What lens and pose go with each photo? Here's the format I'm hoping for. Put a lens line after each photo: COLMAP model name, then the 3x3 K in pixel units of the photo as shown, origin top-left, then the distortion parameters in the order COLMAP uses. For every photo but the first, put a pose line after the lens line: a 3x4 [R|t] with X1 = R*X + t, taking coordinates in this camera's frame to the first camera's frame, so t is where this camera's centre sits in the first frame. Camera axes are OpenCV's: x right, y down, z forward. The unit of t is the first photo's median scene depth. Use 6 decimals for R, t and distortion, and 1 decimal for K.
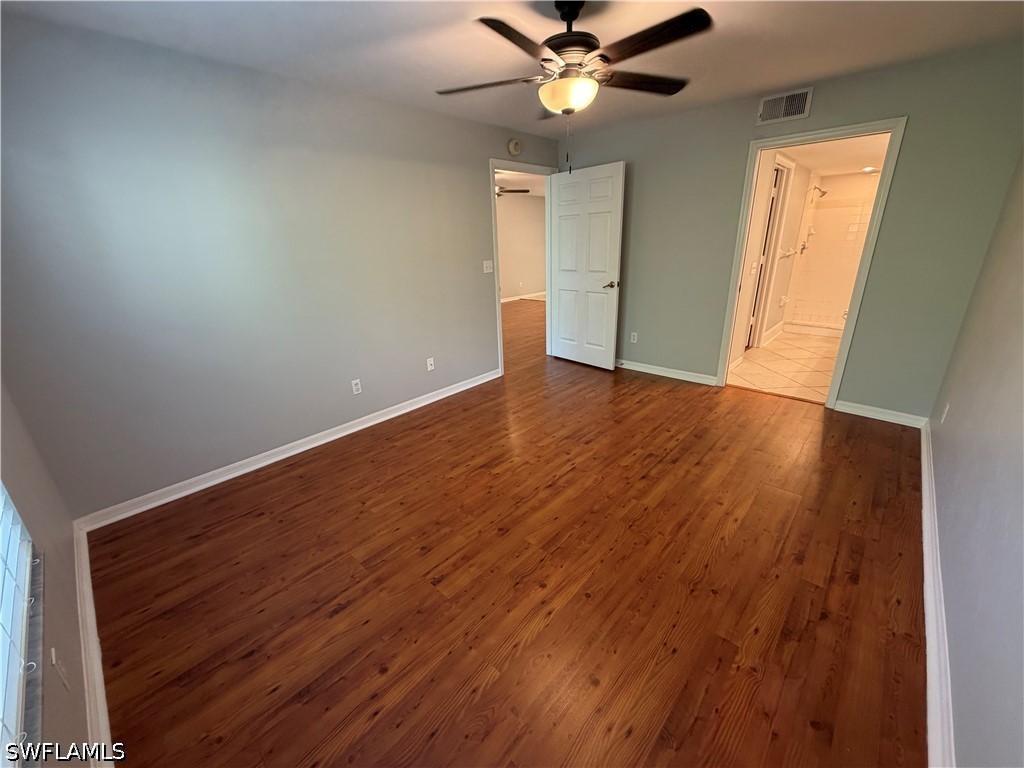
lens RADIAL K [[408.1, 0, 509.9], [0, 408.1, 386.1], [0, 0, 1]] dist [0.000346, -0.000170]
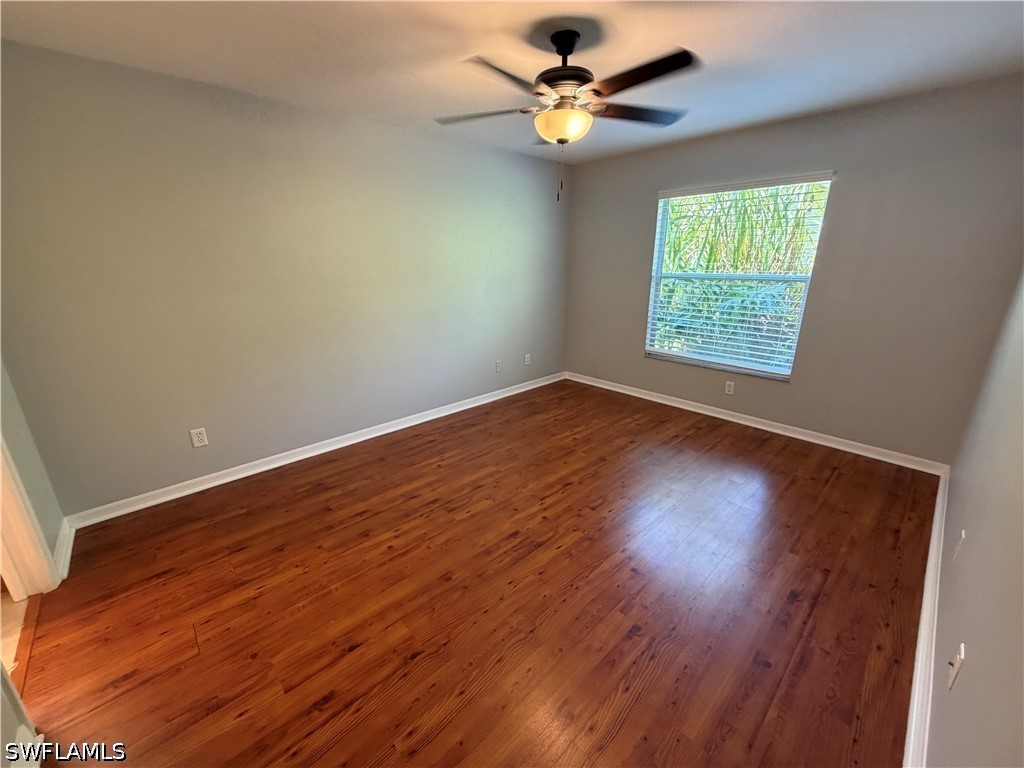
lens RADIAL K [[408.1, 0, 509.9], [0, 408.1, 386.1], [0, 0, 1]] dist [0.000346, -0.000170]
pose [[-0.996332, 0.017531, 0.083754, 0.168092], [0.064579, 0.796209, 0.601565, -0.676524], [-0.056139, 0.604767, -0.794421, 1.828715]]
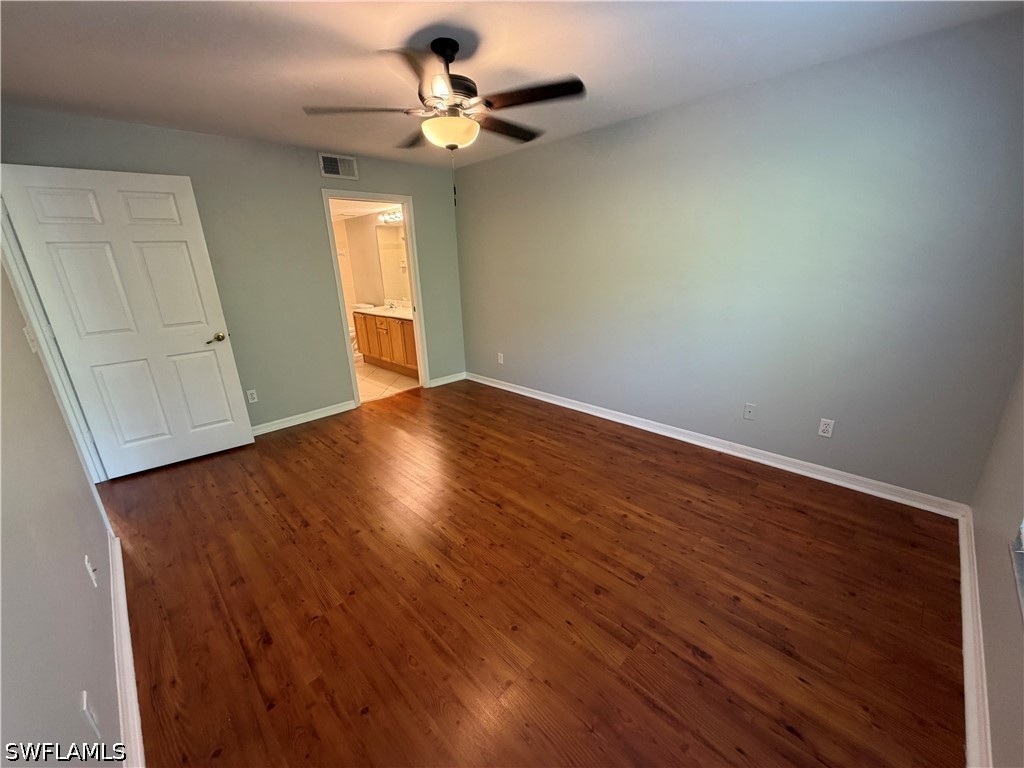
lens RADIAL K [[408.1, 0, 509.9], [0, 408.1, 386.1], [0, 0, 1]] dist [0.000346, -0.000170]
pose [[0.049017, -0.269650, 0.961710, -0.845306], [0.367998, 0.900007, 0.233593, -0.263652], [-0.928534, 0.342457, 0.143347, 0.771924]]
